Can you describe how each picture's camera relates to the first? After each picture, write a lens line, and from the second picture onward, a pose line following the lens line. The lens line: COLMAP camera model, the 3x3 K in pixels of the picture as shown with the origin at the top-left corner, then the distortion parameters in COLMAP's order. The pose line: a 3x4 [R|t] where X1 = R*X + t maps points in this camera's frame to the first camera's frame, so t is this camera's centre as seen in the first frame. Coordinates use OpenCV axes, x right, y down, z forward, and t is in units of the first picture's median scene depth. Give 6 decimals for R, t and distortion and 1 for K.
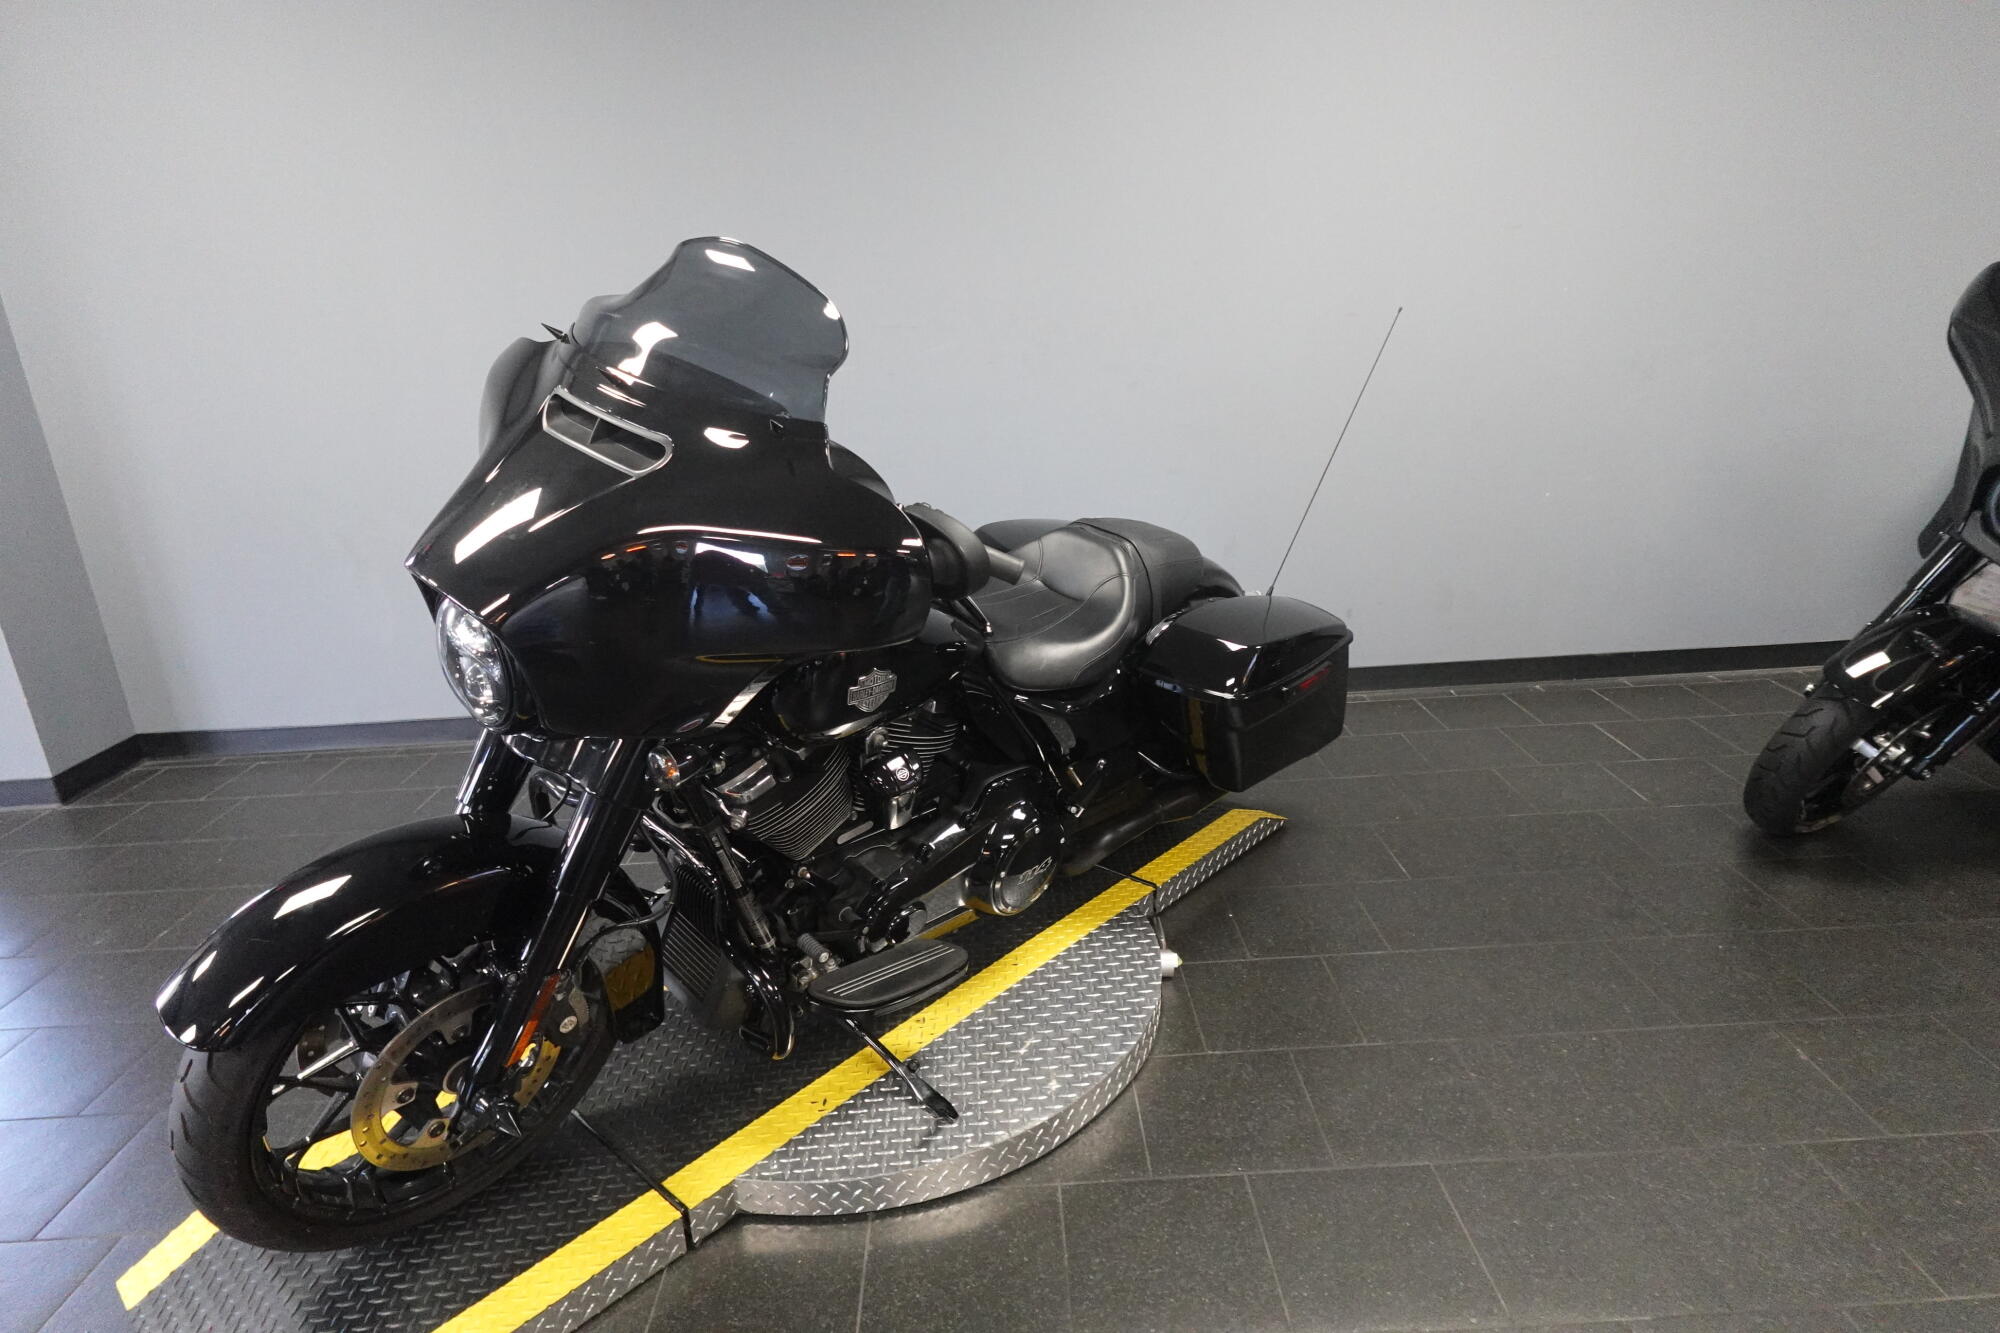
lens RADIAL K [[1141.9, 0, 990.0], [0, 1141.9, 661.9], [0, 0, 1]] dist [-0.002060, -0.001403]
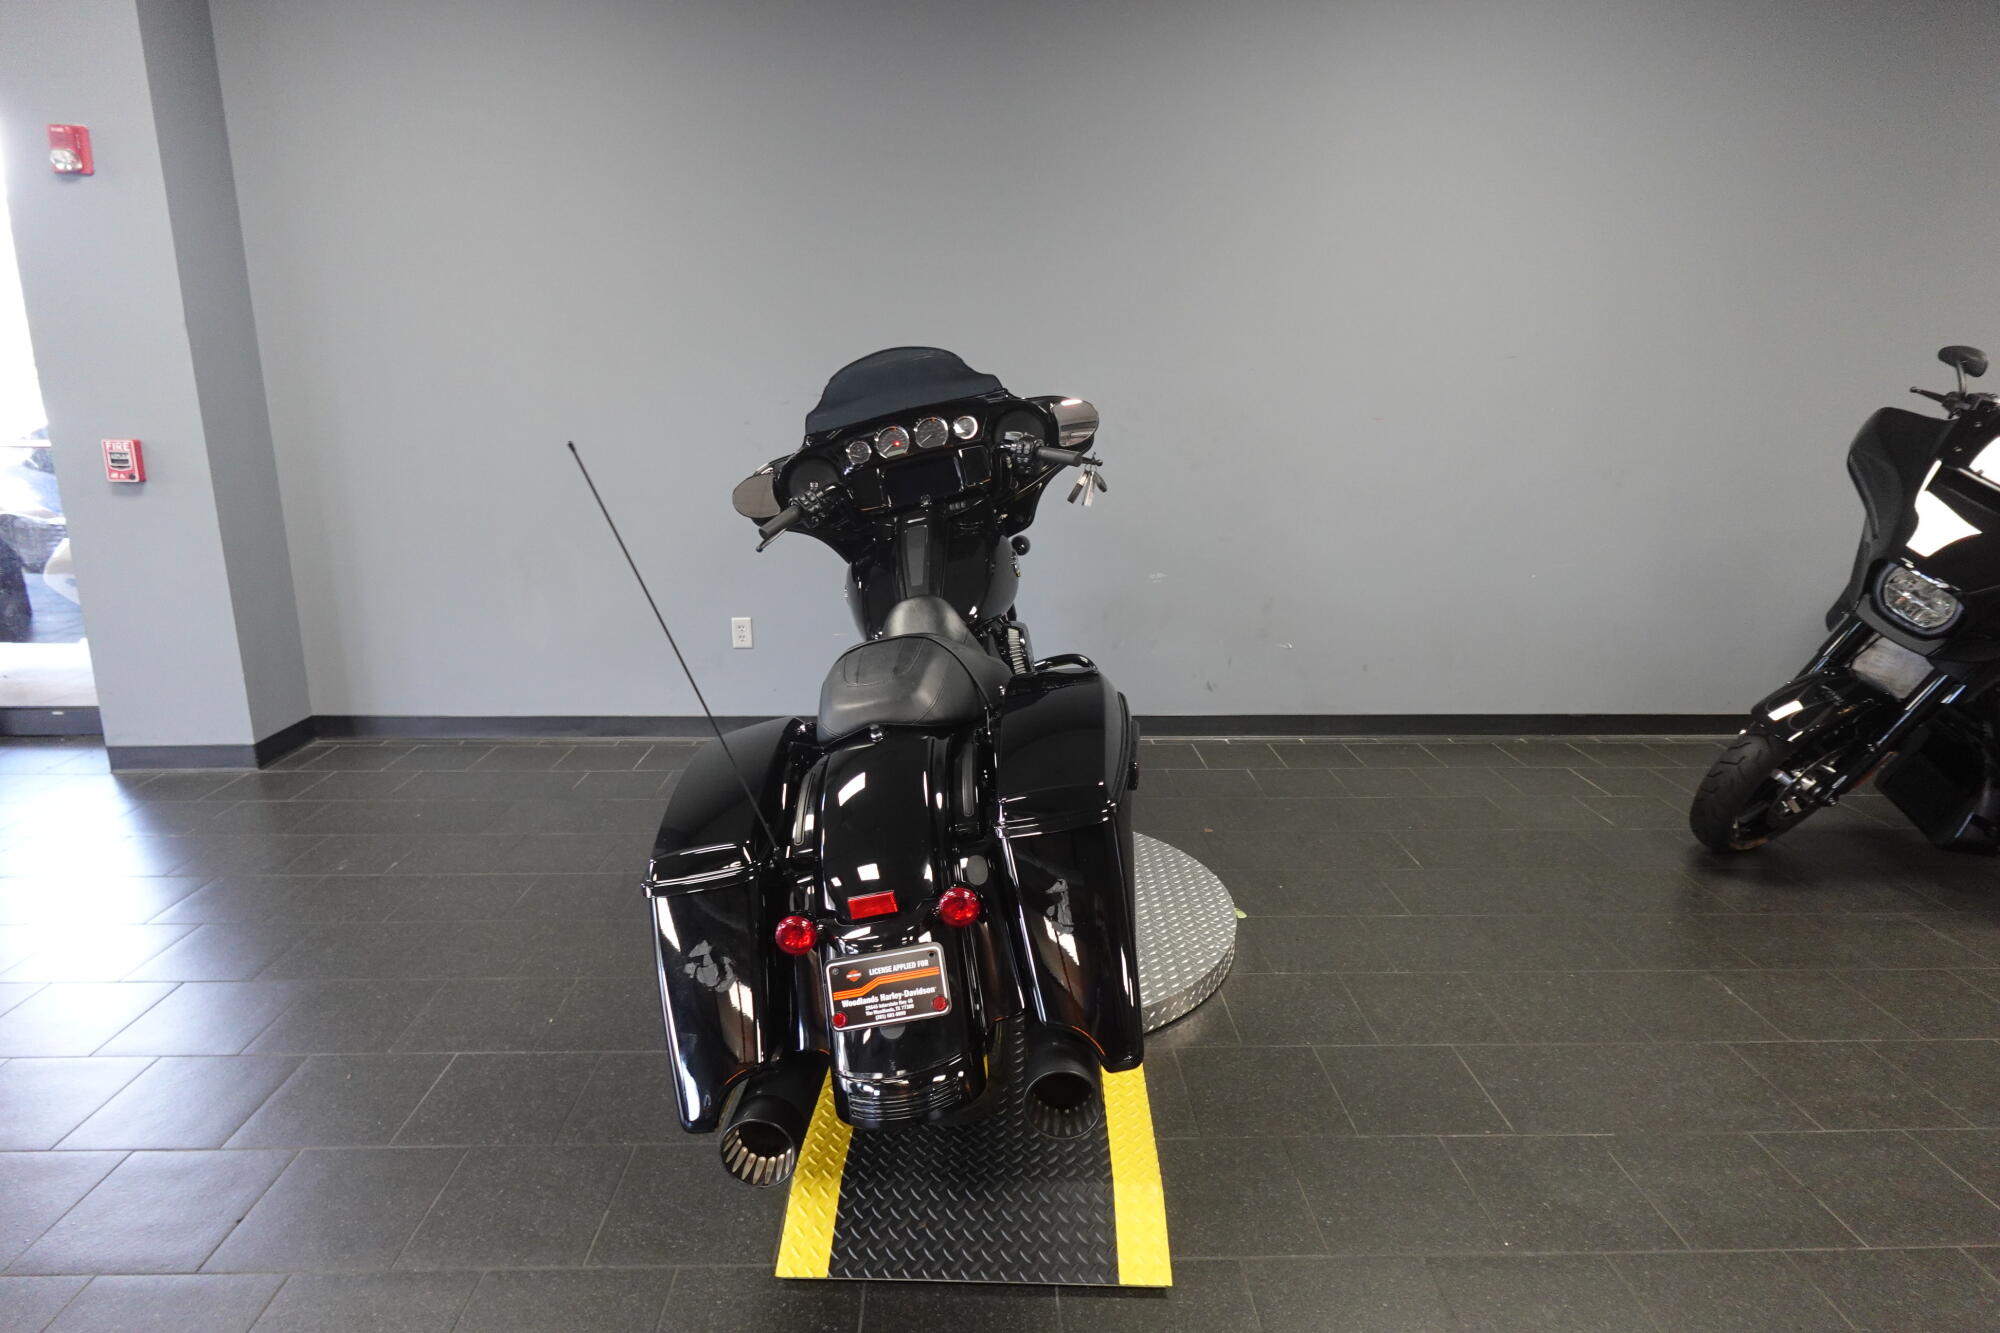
lens RADIAL K [[1141.9, 0, 990.0], [0, 1141.9, 661.9], [0, 0, 1]] dist [-0.002060, -0.001403]
pose [[0.998252, 0.054932, 0.021809, -0.150355], [-0.053216, 0.995932, -0.072718, 0.088381], [-0.025715, 0.071430, 0.997114, -0.254165]]
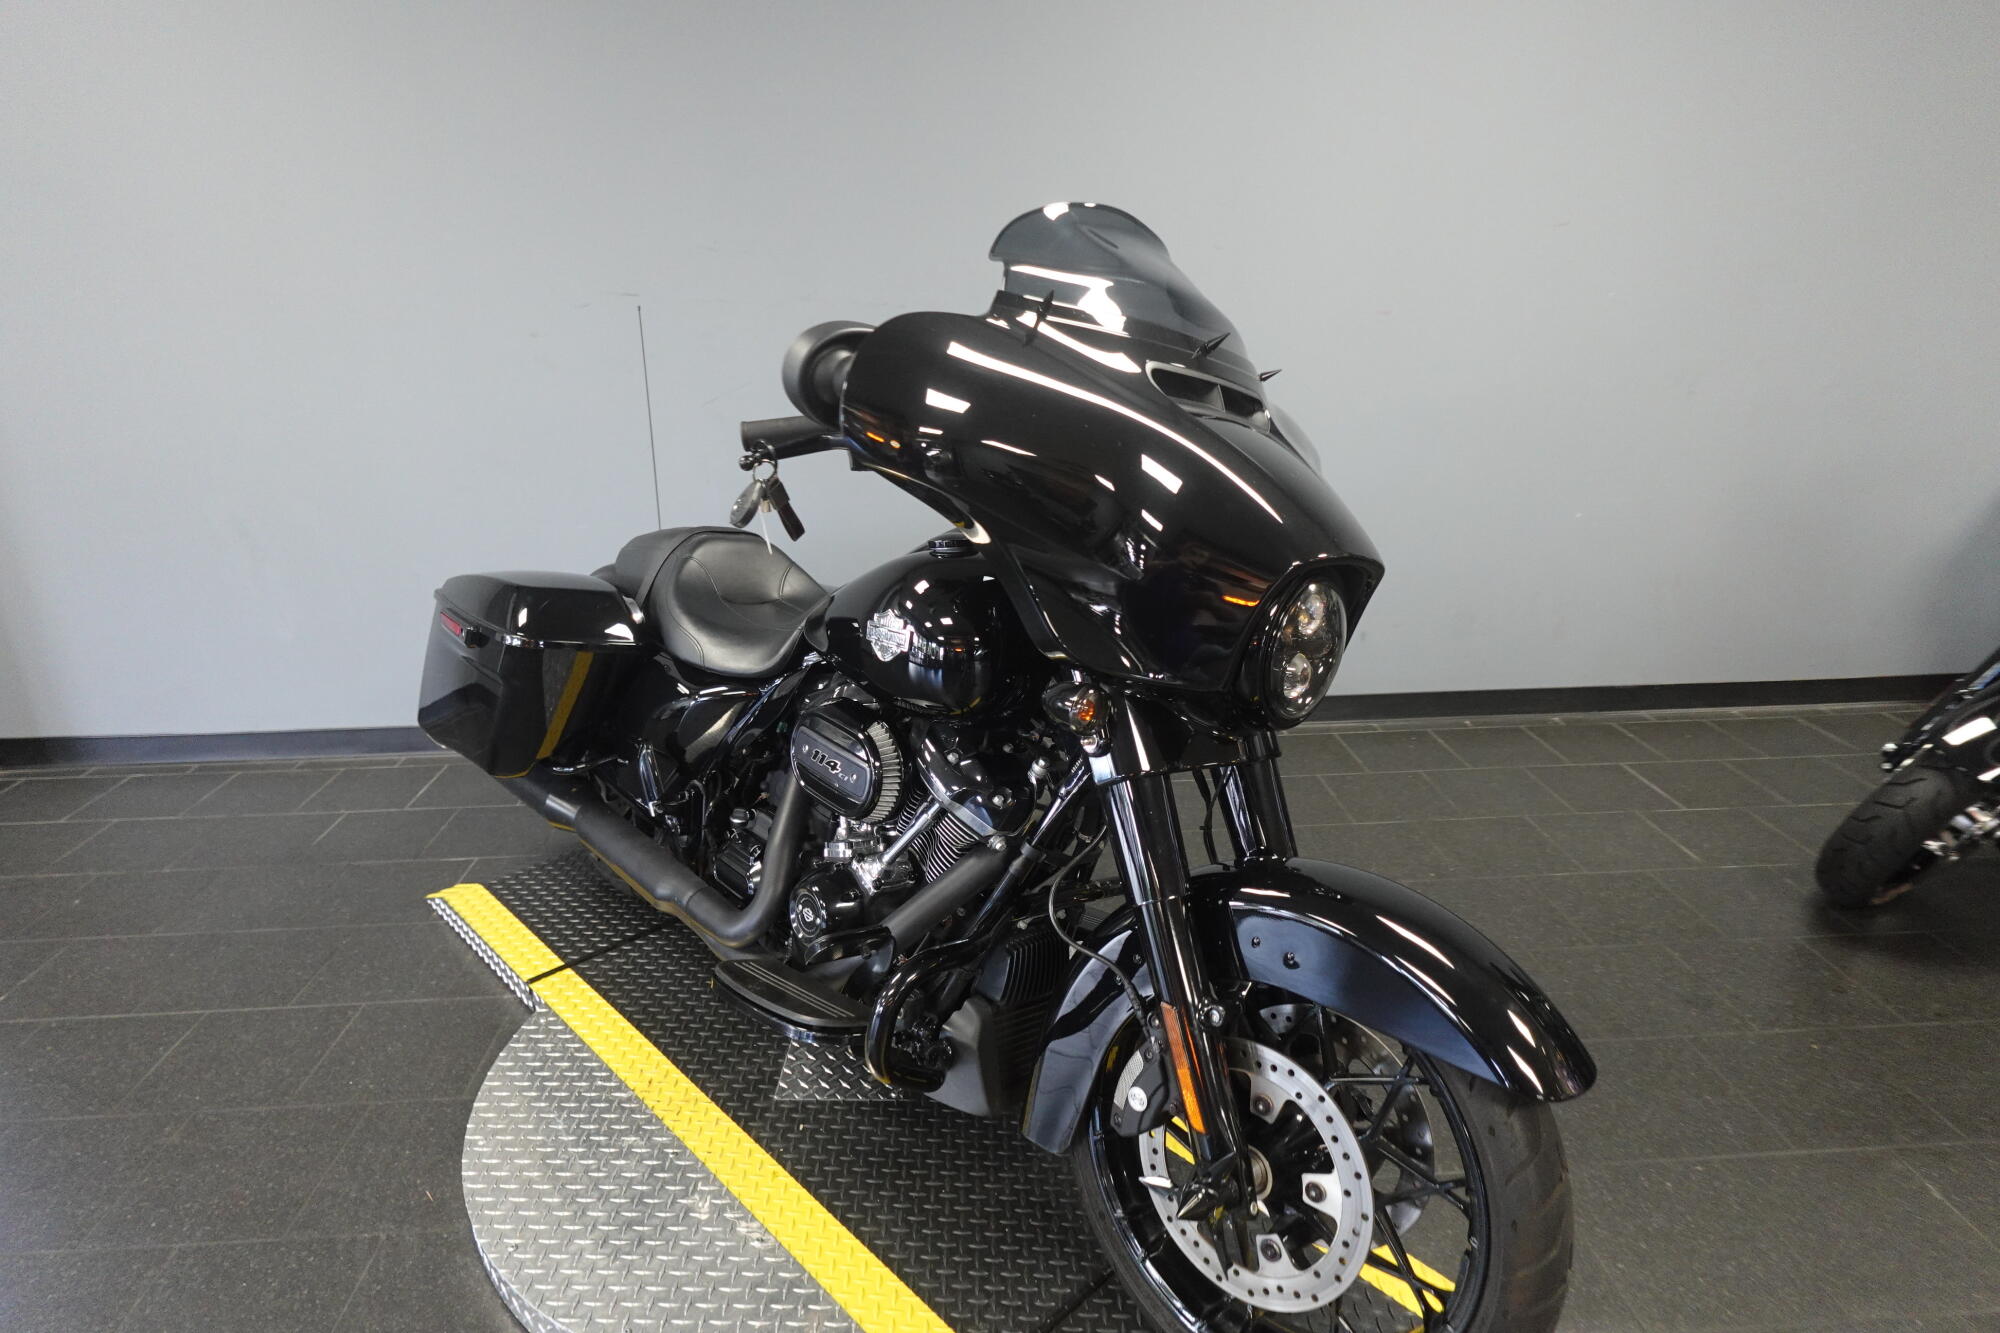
lens RADIAL K [[1141.4, 0, 994.0], [0, 1141.4, 662.7], [0, 0, 1]] dist [0.000464, -0.003278]
pose [[0.998055, 0.024038, 0.057520, -0.055766], [-0.025223, 0.999483, 0.019961, -0.049286], [-0.057010, -0.021373, 0.998145, 0.144247]]
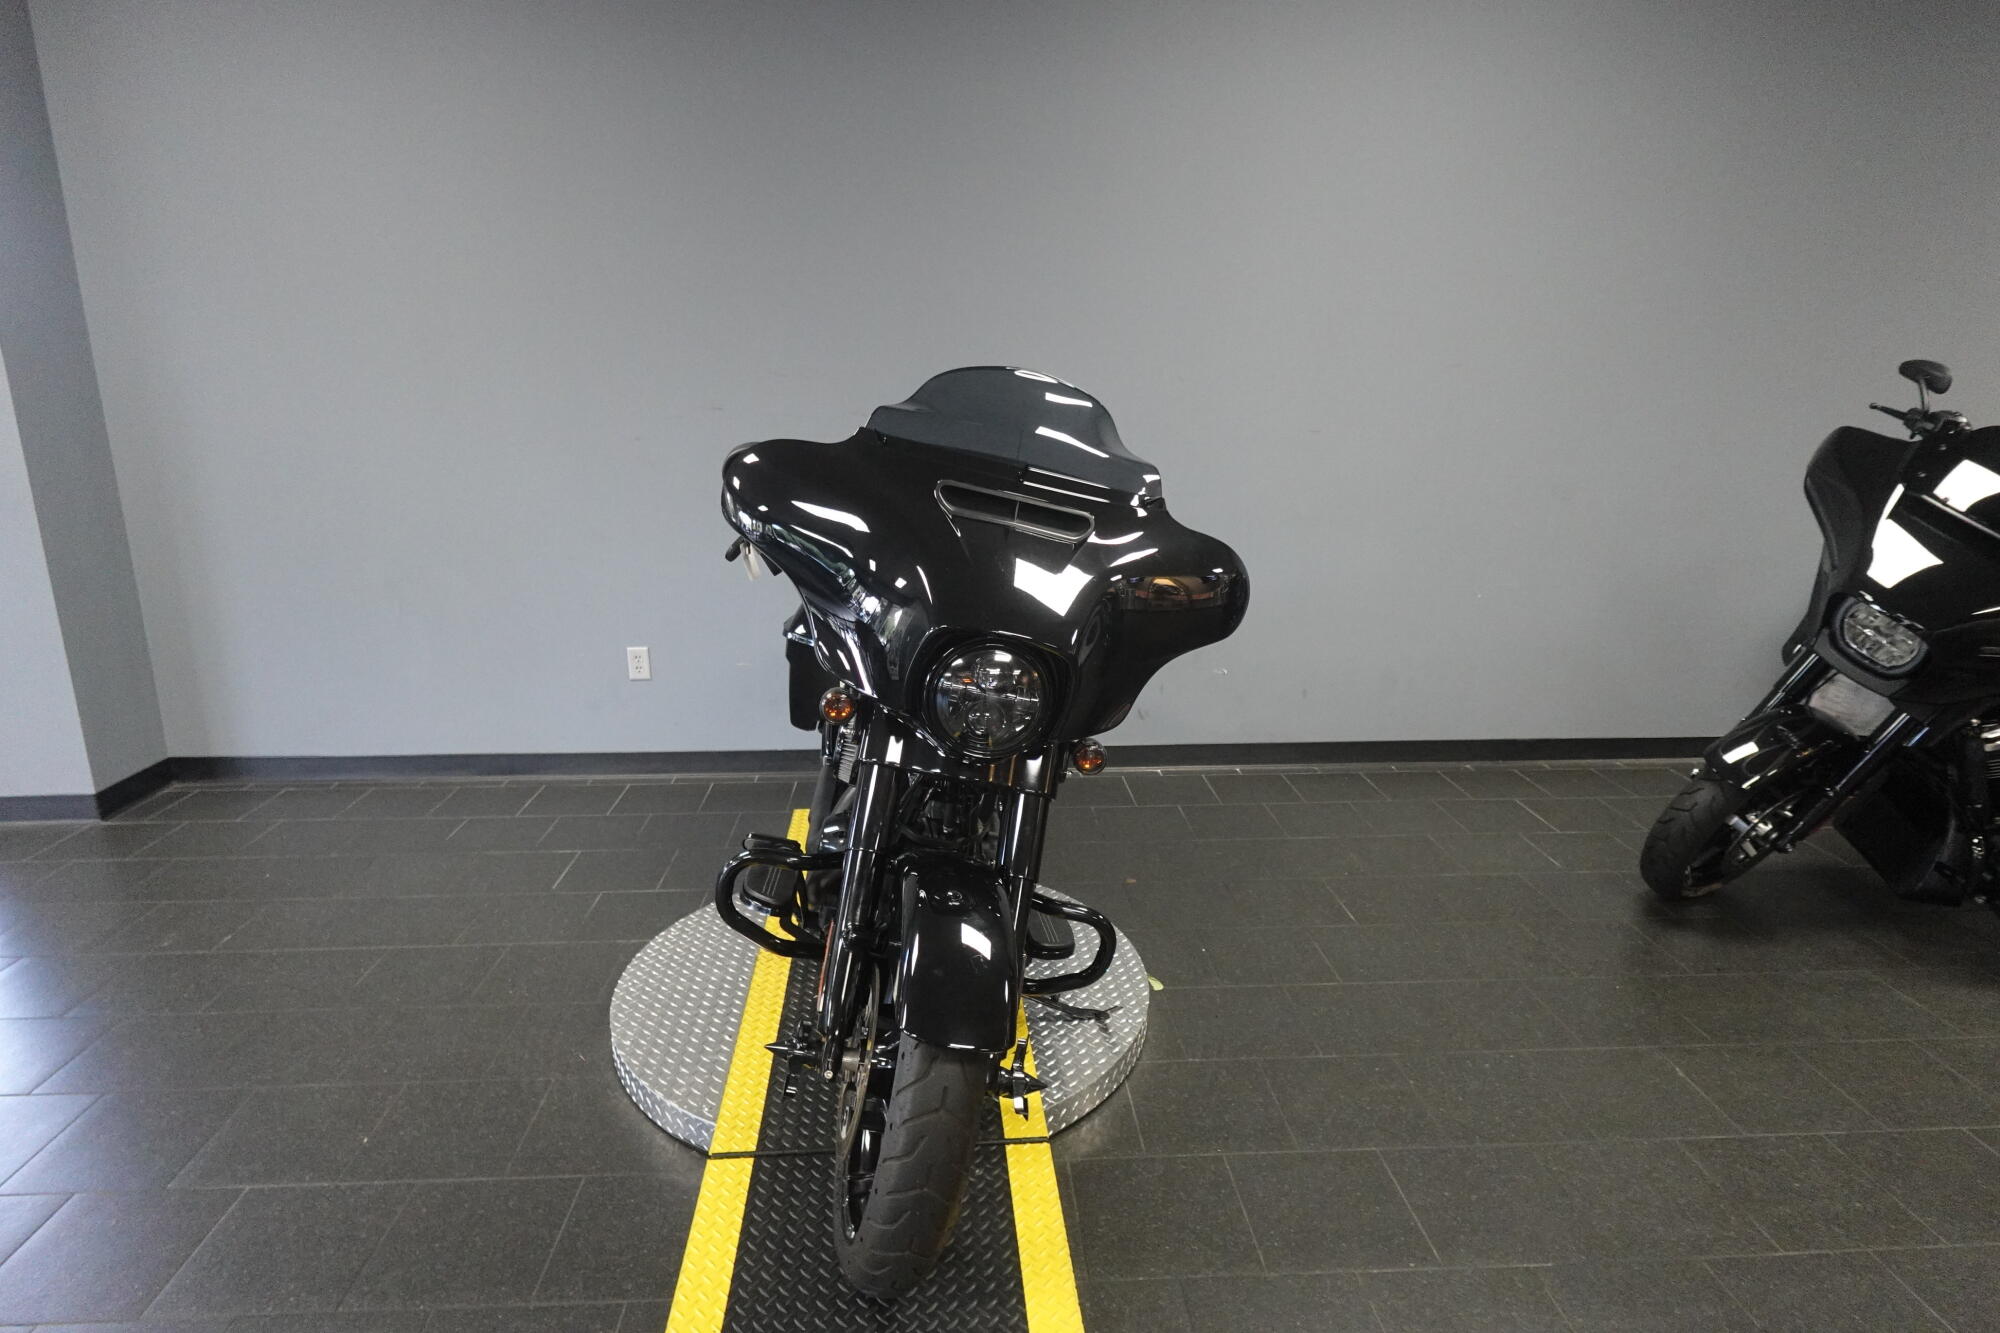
lens RADIAL K [[1141.4, 0, 994.0], [0, 1141.4, 662.7], [0, 0, 1]] dist [0.000464, -0.003278]
pose [[0.997577, 0.045375, 0.052733, -0.074608], [-0.042003, 0.997105, -0.063384, 0.016963], [-0.055457, 0.061016, 0.996595, -0.149991]]
